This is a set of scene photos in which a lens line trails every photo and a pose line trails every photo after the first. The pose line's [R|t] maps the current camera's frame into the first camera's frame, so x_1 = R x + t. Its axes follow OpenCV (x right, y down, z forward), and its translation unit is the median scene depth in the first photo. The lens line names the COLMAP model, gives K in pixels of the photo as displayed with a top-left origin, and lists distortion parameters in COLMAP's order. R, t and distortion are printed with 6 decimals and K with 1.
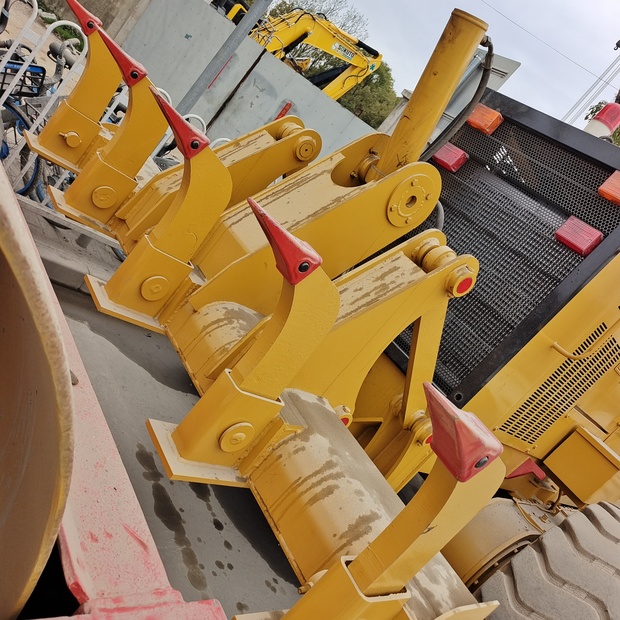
lens RADIAL K [[567.2, 0, 317.3], [0, 567.2, 311.7], [0, 0, 1]] dist [0.031332, 0.013747]
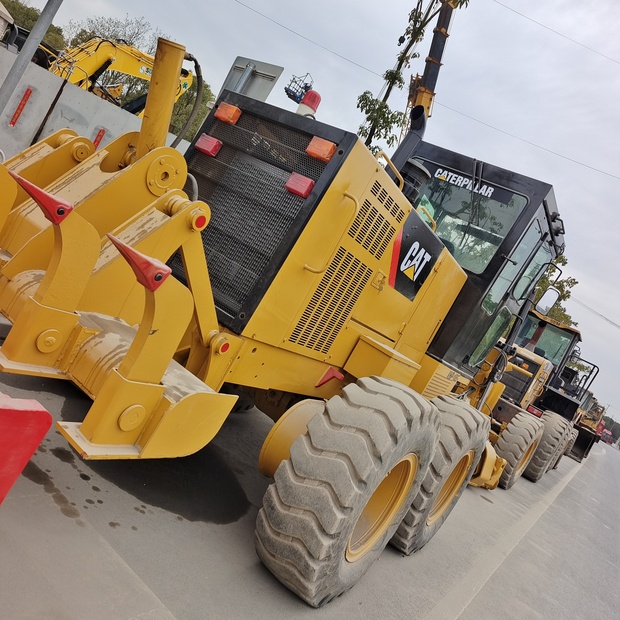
lens RADIAL K [[567.2, 0, 317.3], [0, 567.2, 311.7], [0, 0, 1]] dist [0.031332, 0.013747]
pose [[0.952437, -0.212954, 0.217977, 0.130160], [0.217542, 0.976046, 0.003017, 0.179027], [-0.213398, 0.044546, 0.975949, -0.362804]]
